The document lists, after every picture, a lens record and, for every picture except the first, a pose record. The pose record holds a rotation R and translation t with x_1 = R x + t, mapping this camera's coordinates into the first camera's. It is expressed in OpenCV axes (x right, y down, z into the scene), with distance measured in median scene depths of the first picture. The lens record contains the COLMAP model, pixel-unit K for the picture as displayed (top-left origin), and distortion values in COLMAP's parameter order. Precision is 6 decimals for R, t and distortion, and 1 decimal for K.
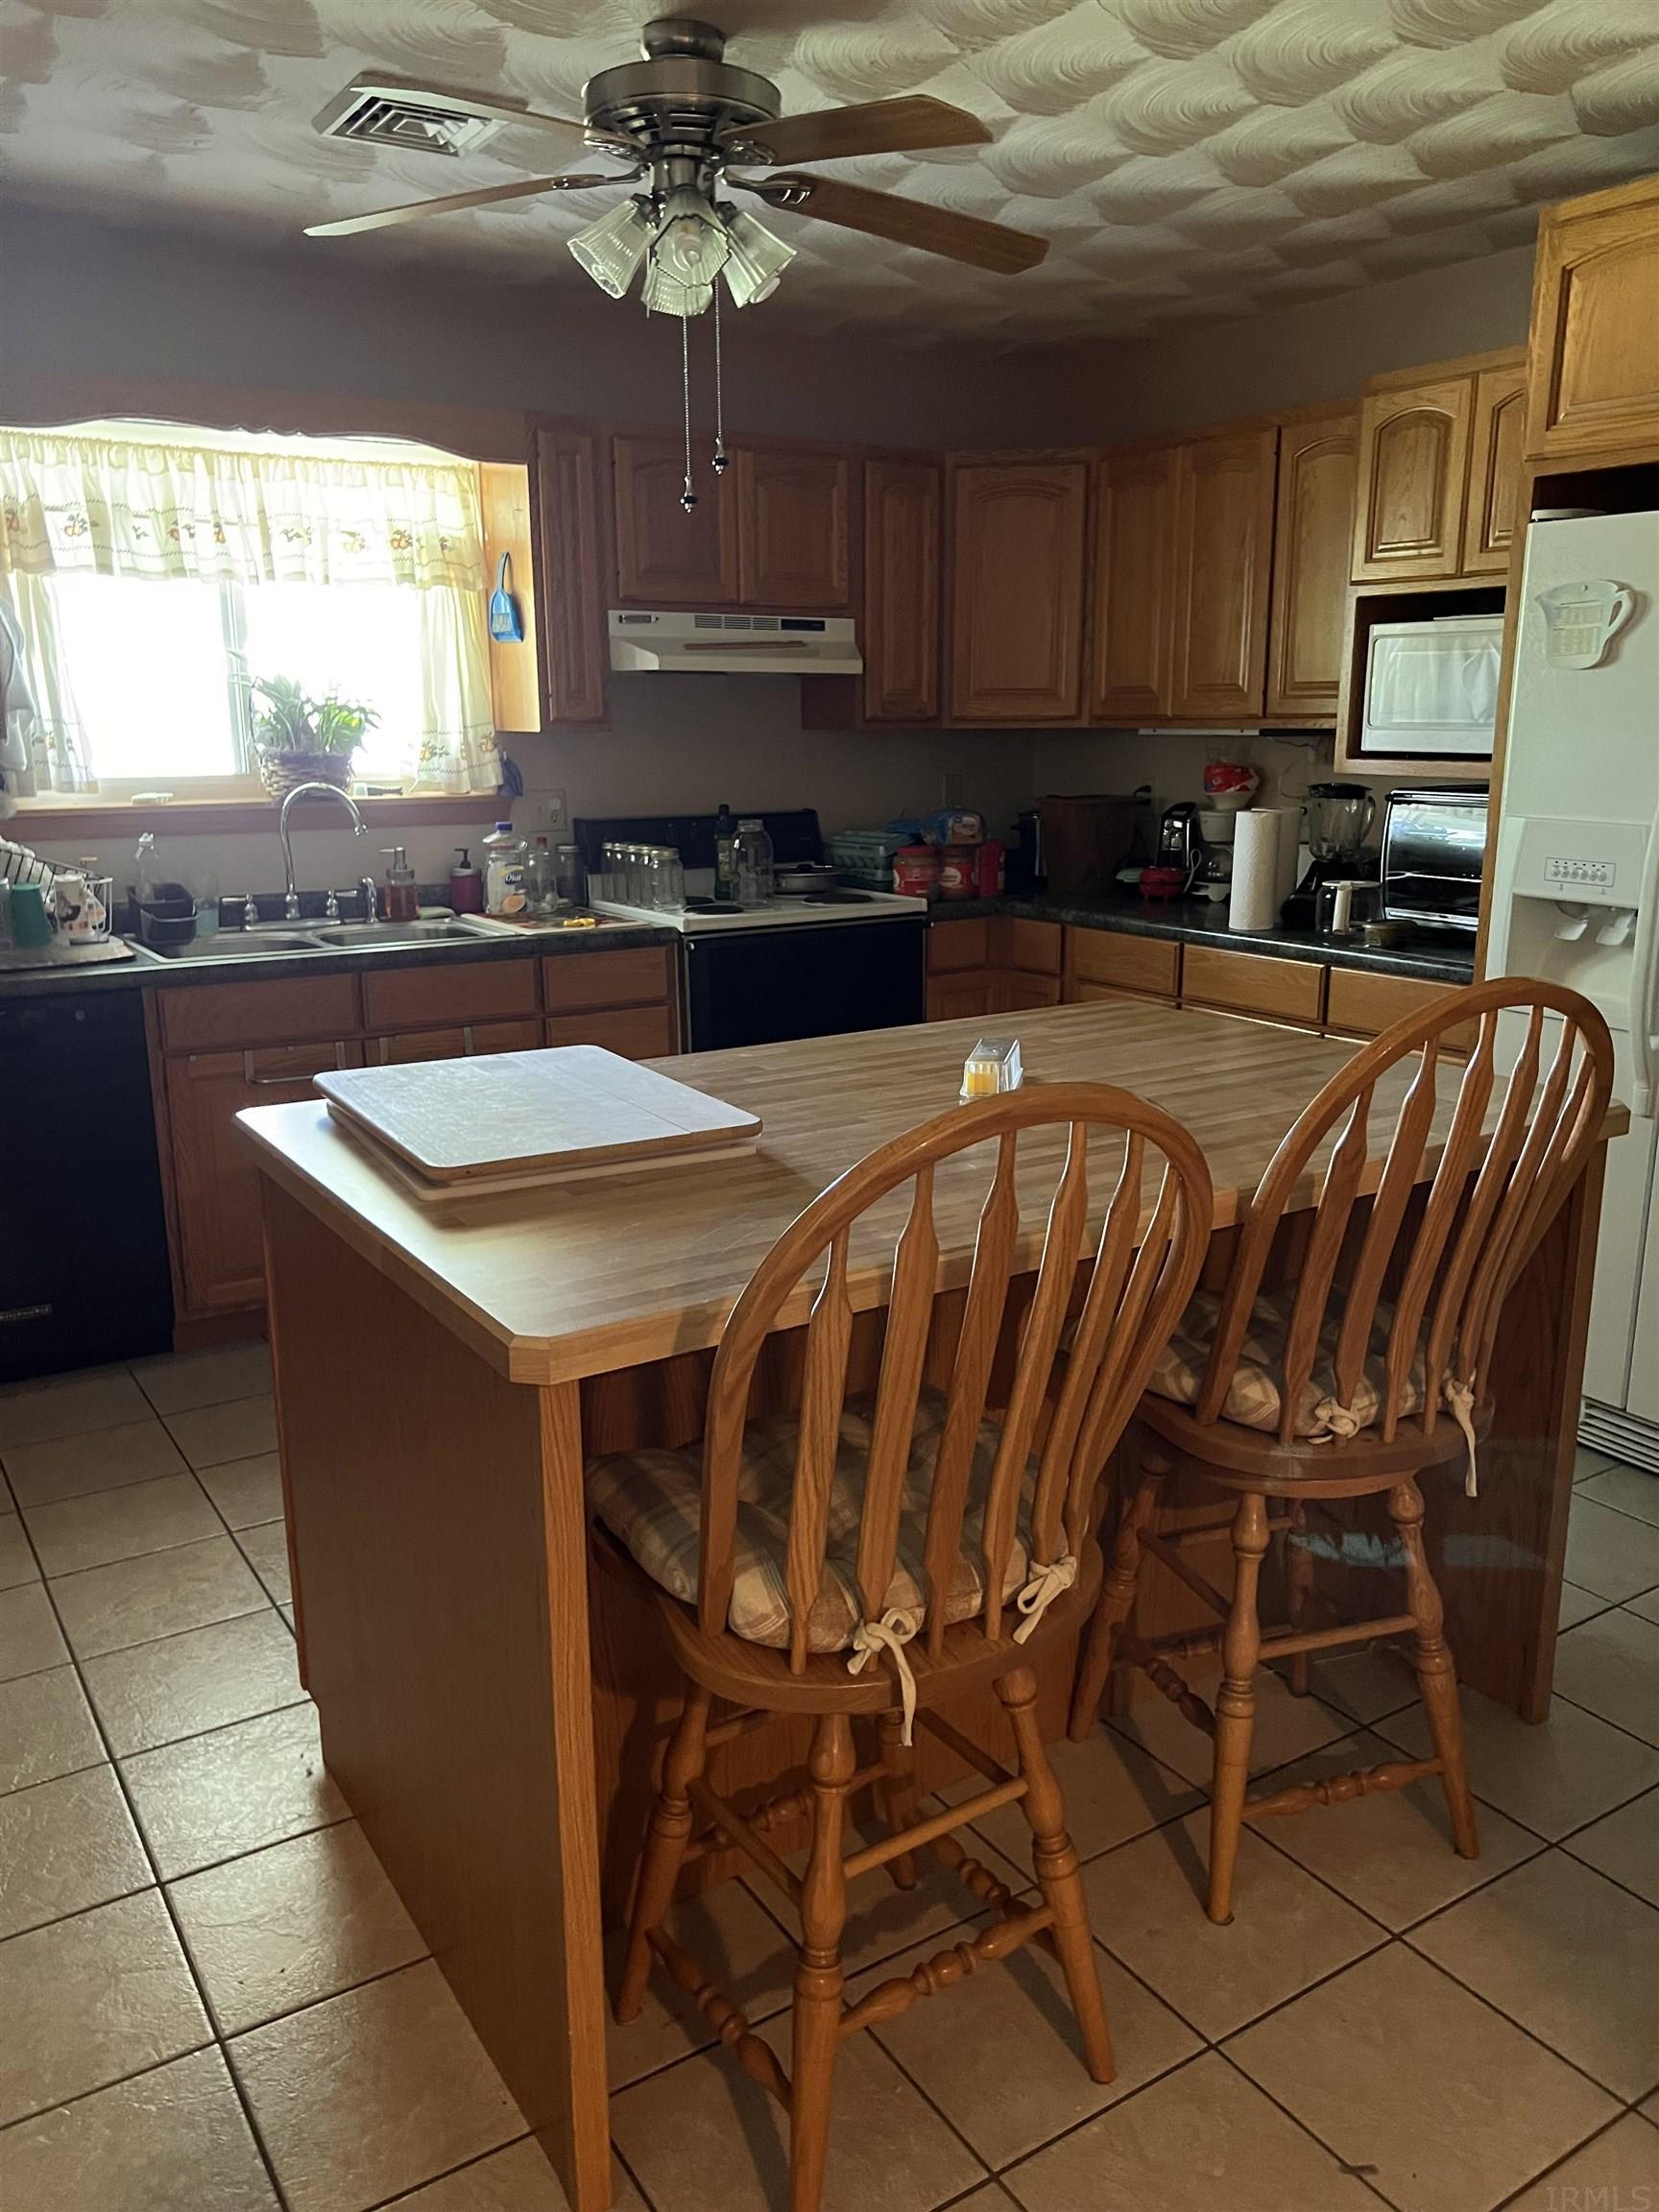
lens RADIAL K [[1657.7, 0, 840.9], [0, 1657.7, 1126.3], [0, 0, 1]] dist [0.066128, -0.070934]
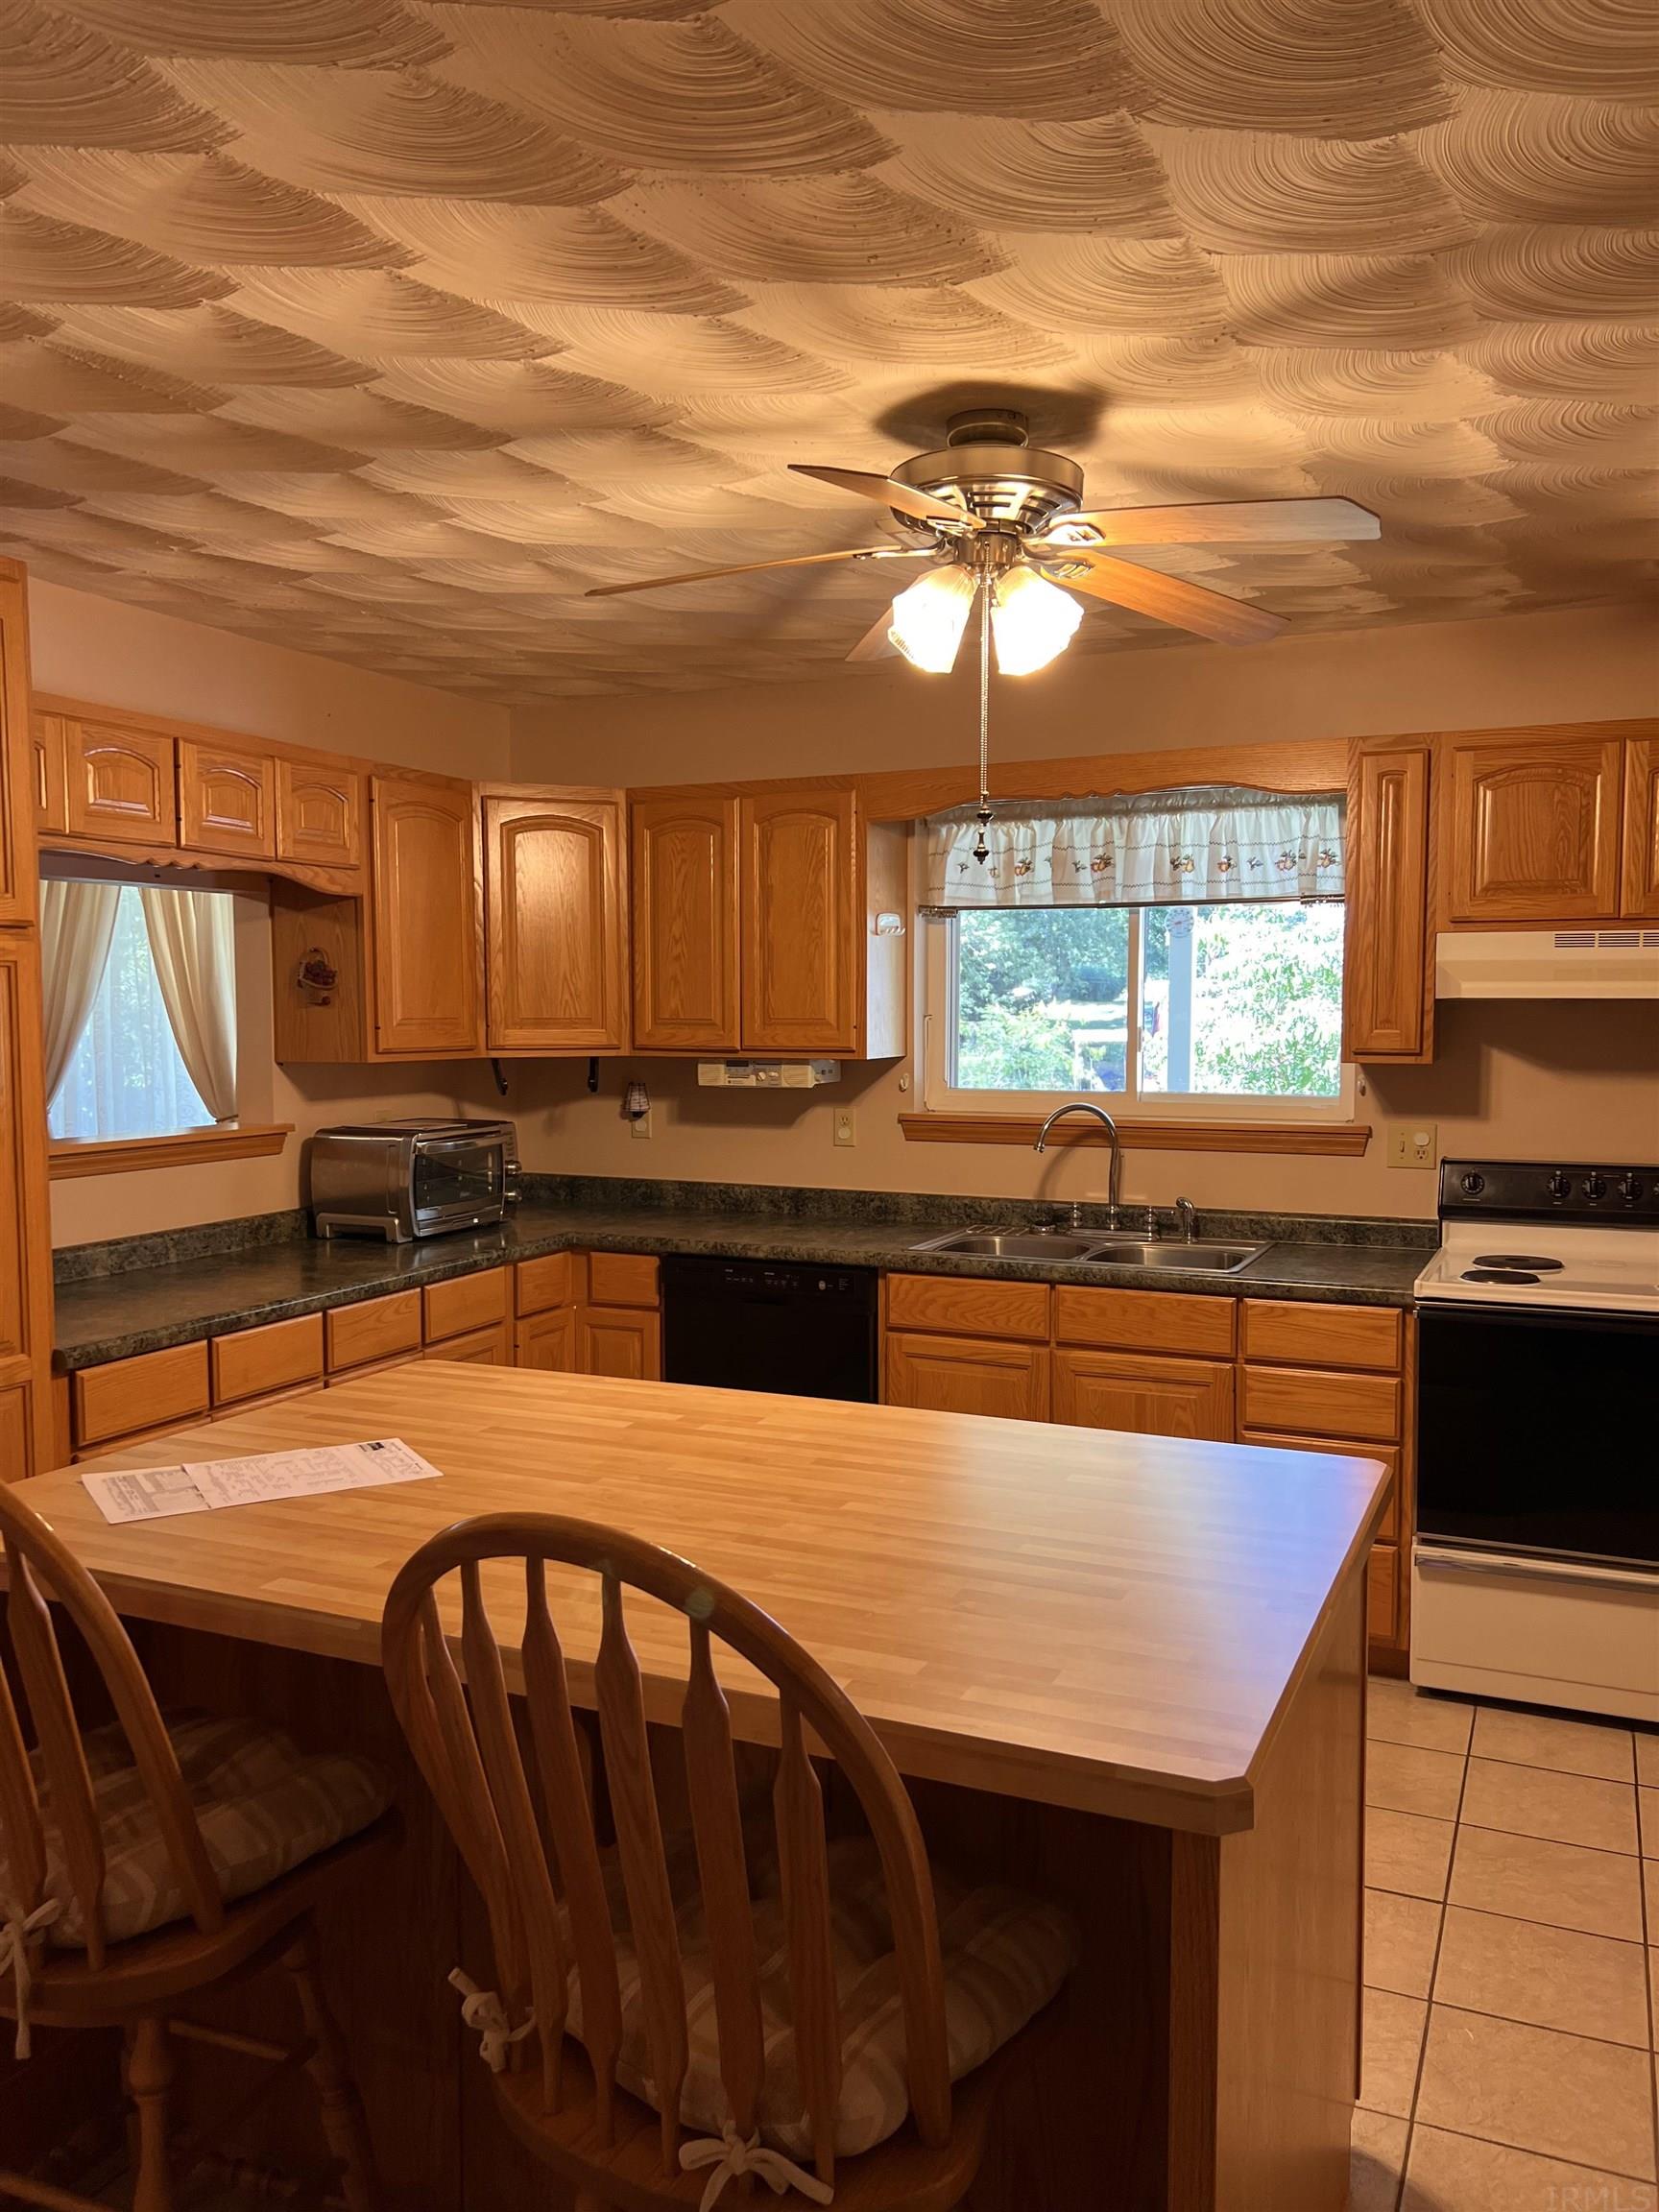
lens RADIAL K [[1657.7, 0, 832.3], [0, 1657.7, 1131.3], [0, 0, 1]] dist [0.066128, -0.070934]
pose [[0.532054, 0.069627, -0.843843, 0.715688], [-0.204906, 0.977578, -0.048534, -0.151083], [0.821543, 0.198731, 0.534391, 0.432945]]
